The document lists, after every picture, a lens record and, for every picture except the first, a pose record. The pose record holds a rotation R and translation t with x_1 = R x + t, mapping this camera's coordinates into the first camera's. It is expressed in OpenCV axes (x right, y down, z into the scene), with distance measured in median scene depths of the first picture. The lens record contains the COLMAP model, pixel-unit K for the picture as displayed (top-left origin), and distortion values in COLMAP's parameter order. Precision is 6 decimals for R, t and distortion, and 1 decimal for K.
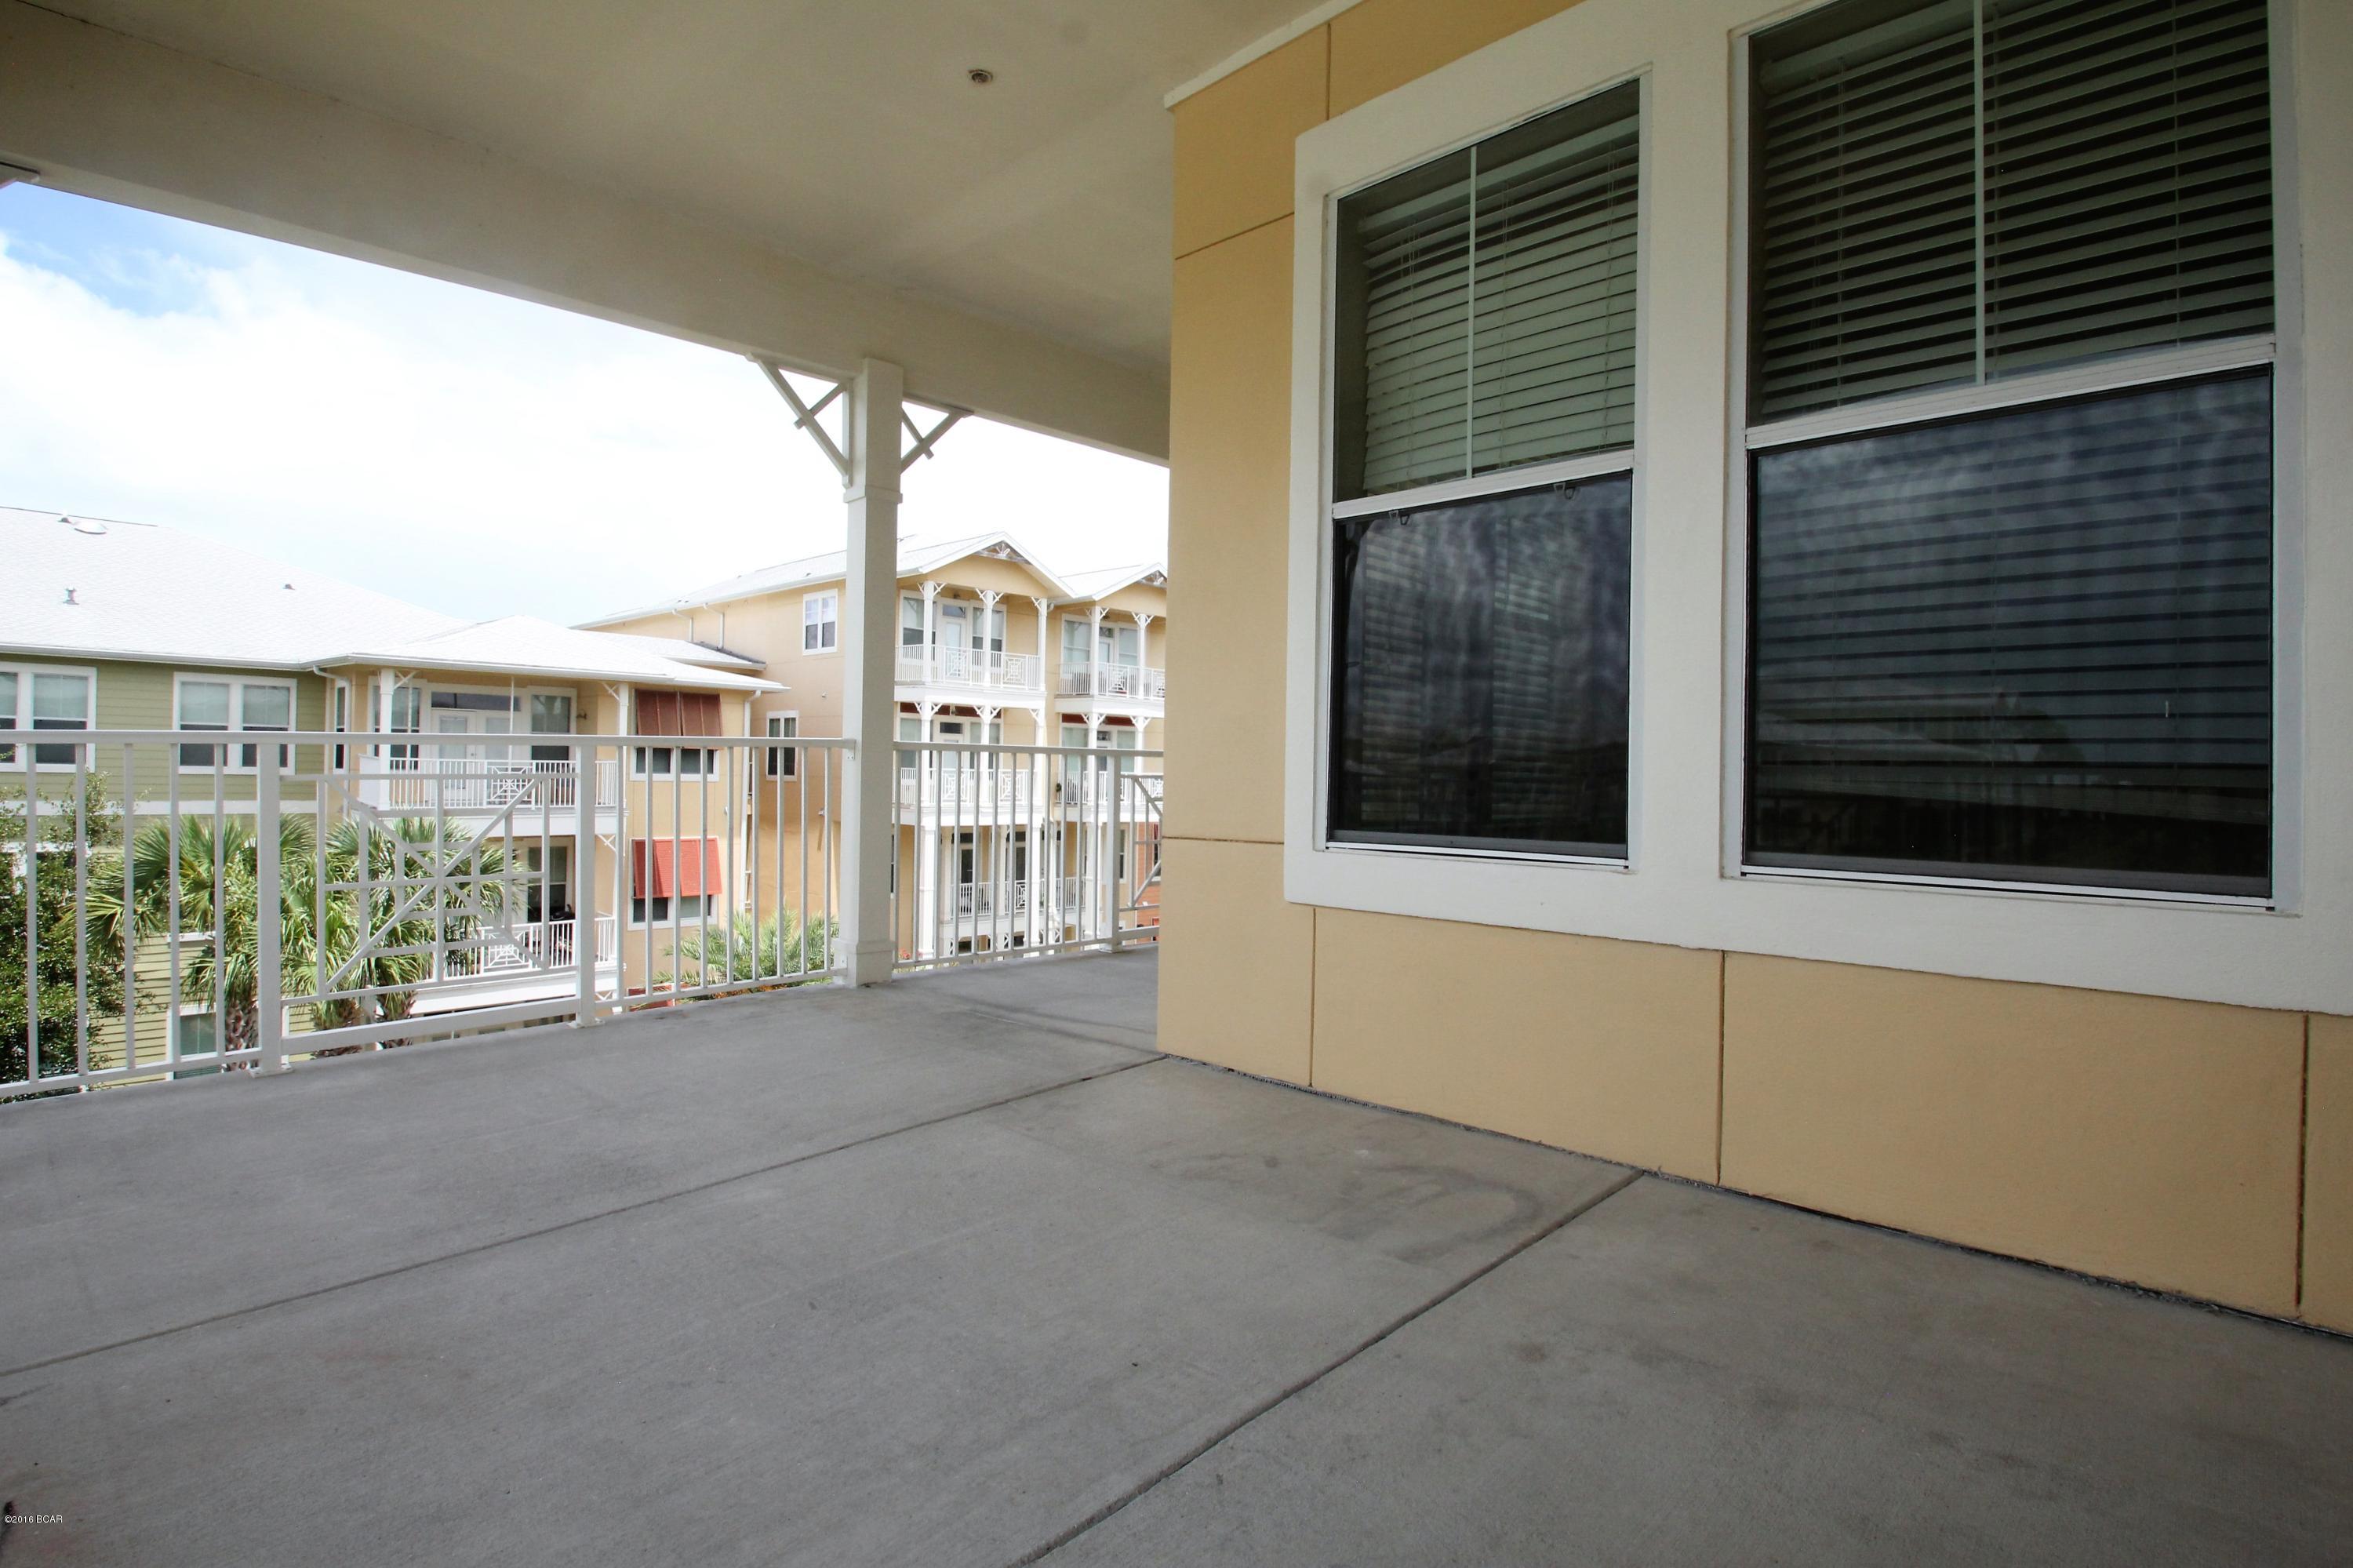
lens RADIAL K [[1173.0, 0, 1169.3], [0, 1173.0, 787.0], [0, 0, 1]] dist [-0.001614, -0.001128]
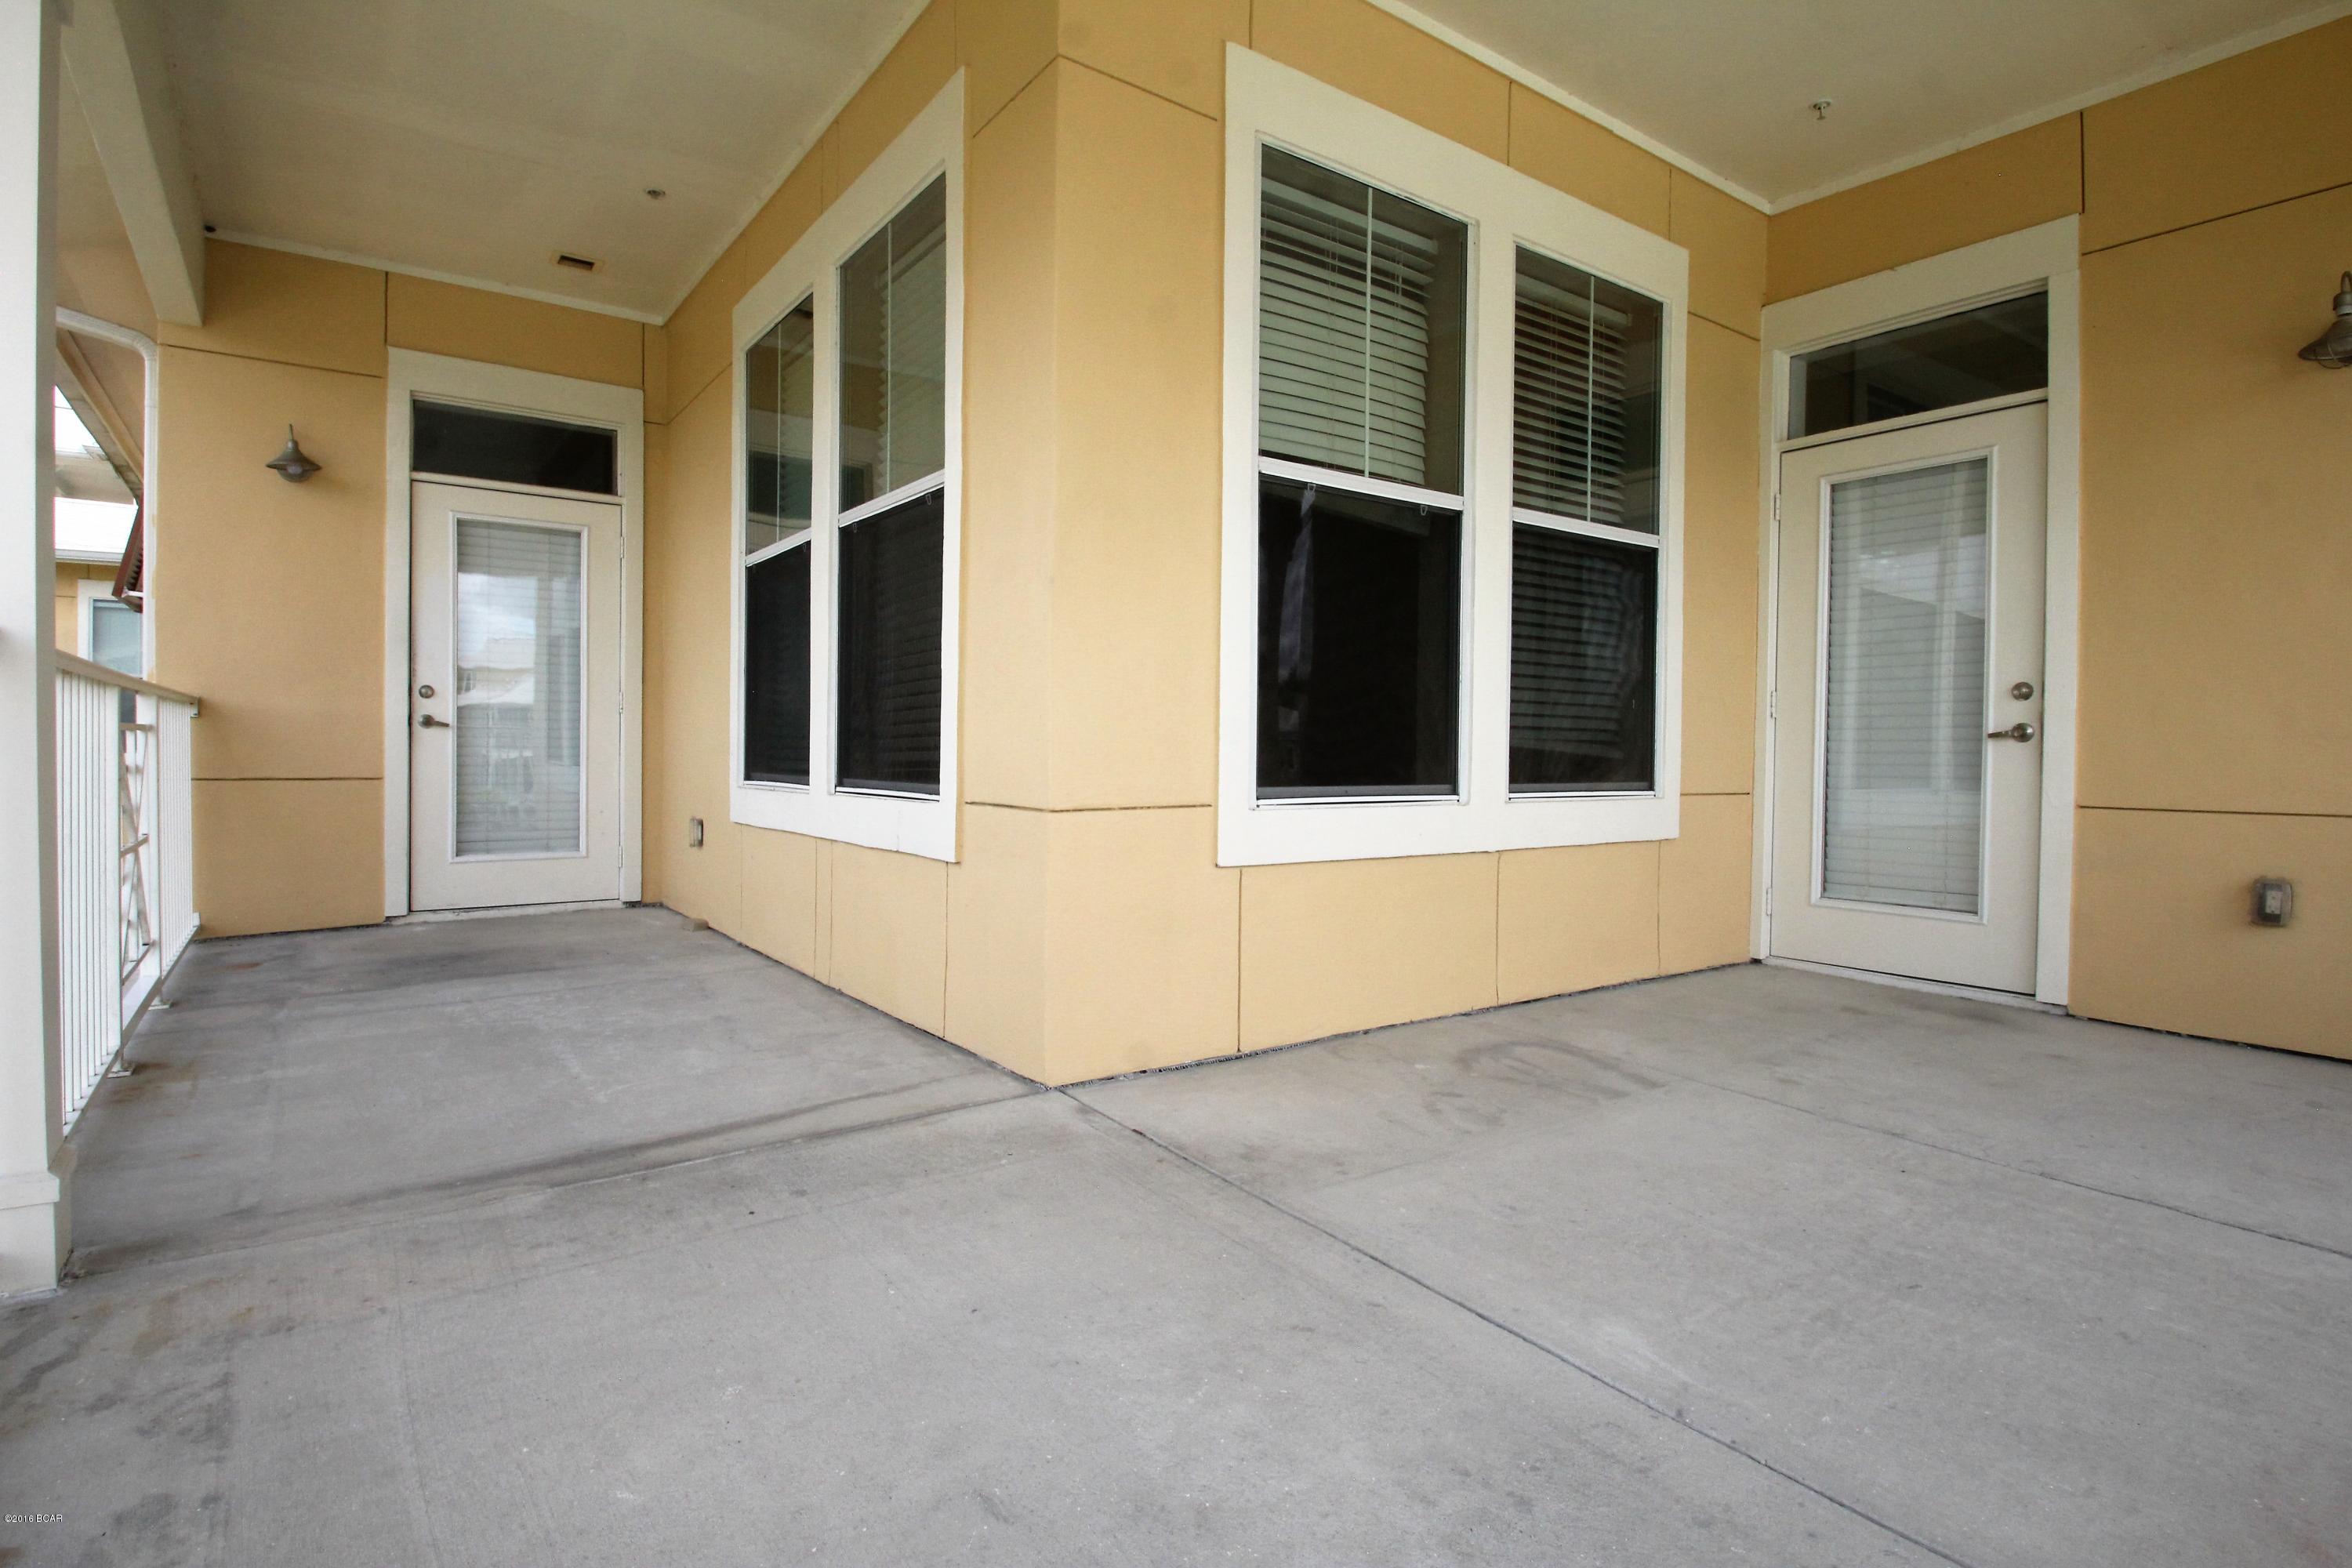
lens RADIAL K [[1172.4, 0, 1169.1], [0, 1172.4, 765.8], [0, 0, 1]] dist [-0.001614, -0.001128]
pose [[0.184000, -0.033787, 0.982345, -0.932837], [-0.006234, 0.999349, 0.035540, -0.018800], [-0.982906, -0.012663, 0.183670, 0.975692]]
